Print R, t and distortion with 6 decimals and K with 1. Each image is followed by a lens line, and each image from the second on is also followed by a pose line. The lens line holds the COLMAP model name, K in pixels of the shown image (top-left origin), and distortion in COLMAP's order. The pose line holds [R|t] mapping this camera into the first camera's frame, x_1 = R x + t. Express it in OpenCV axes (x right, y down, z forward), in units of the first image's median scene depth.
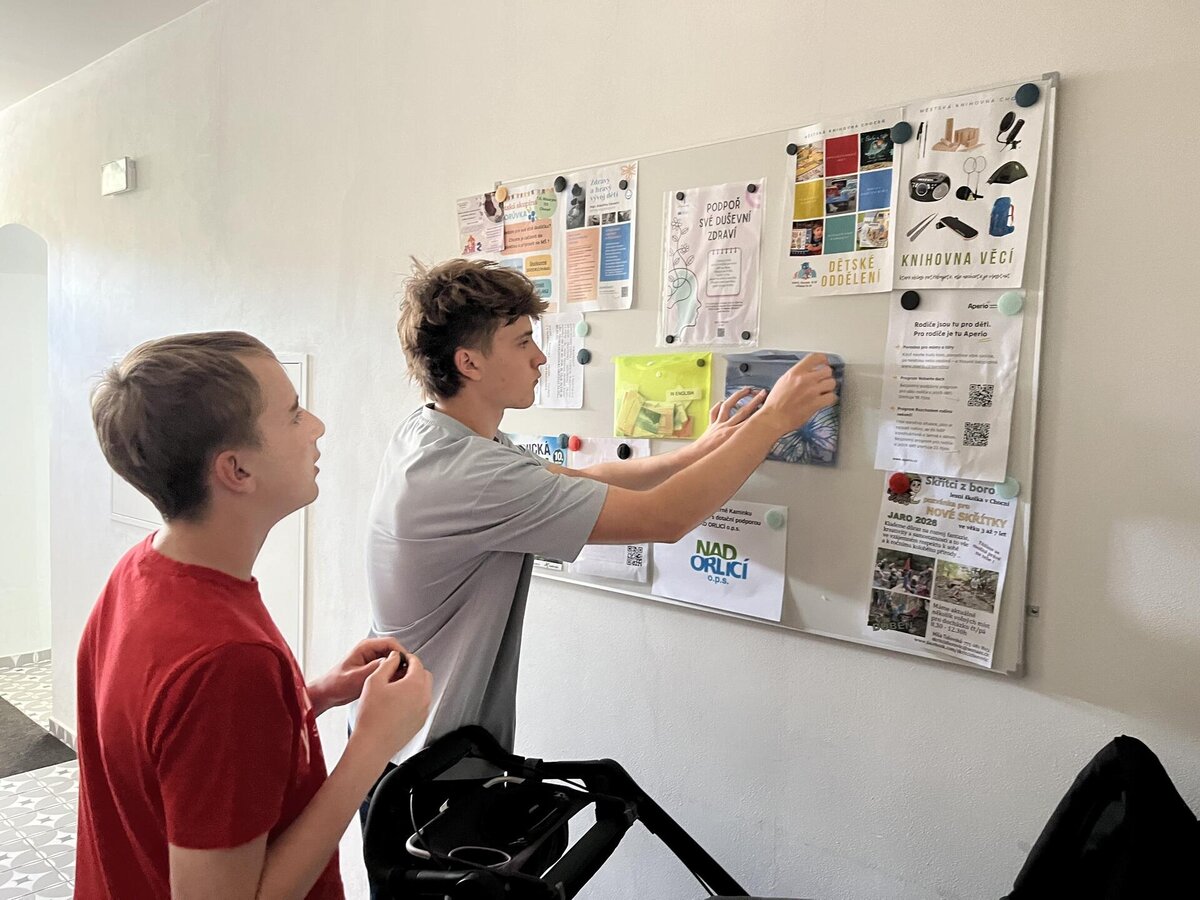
lens RADIAL K [[919.2, 0, 600.0], [0, 919.2, 450.0], [0, 0, 1]] dist [0.064293, -0.078581]
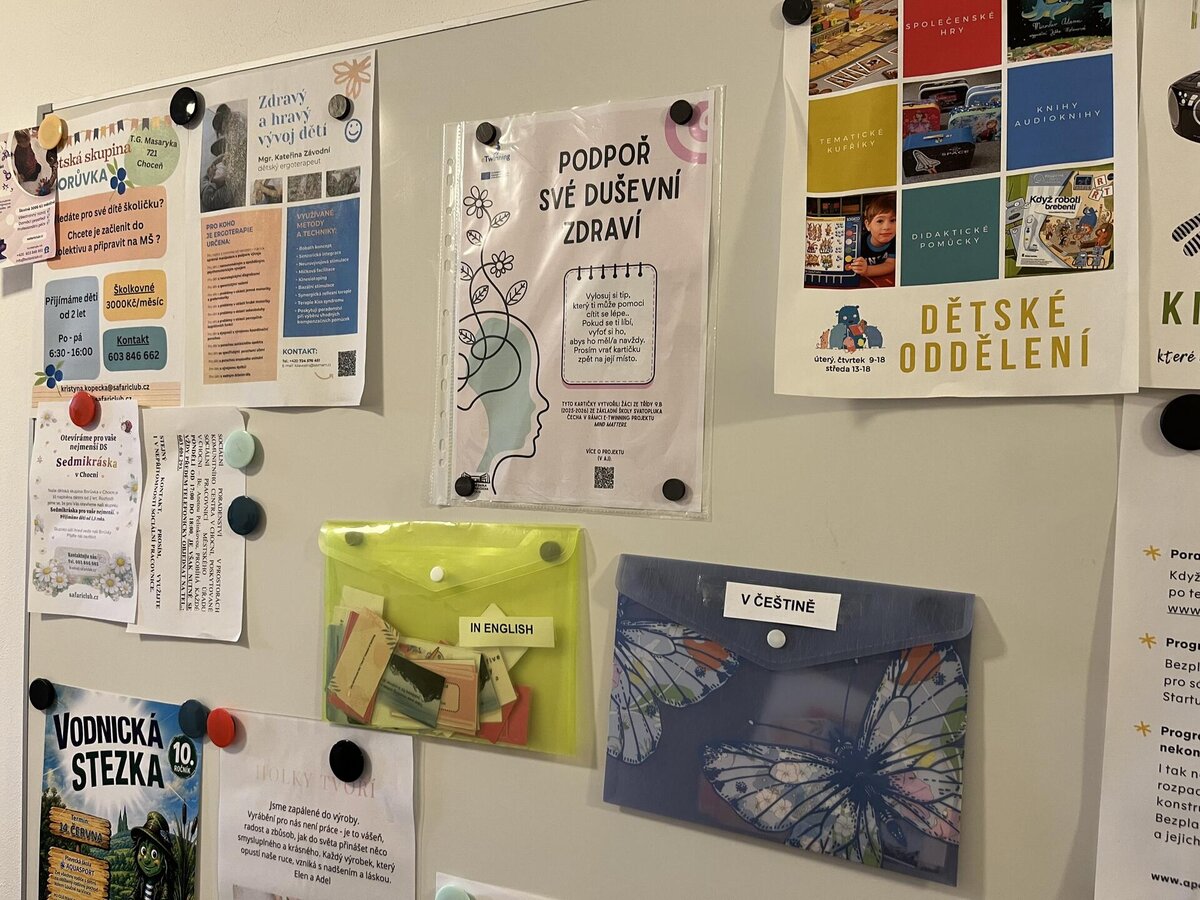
lens RADIAL K [[919.2, 0, 600.0], [0, 919.2, 450.0], [0, 0, 1]] dist [0.064293, -0.078581]
pose [[0.959253, -0.006984, 0.282461, 0.021772], [0.023220, 0.998262, -0.054174, -0.127564], [-0.281592, 0.058525, 0.957748, 0.676852]]
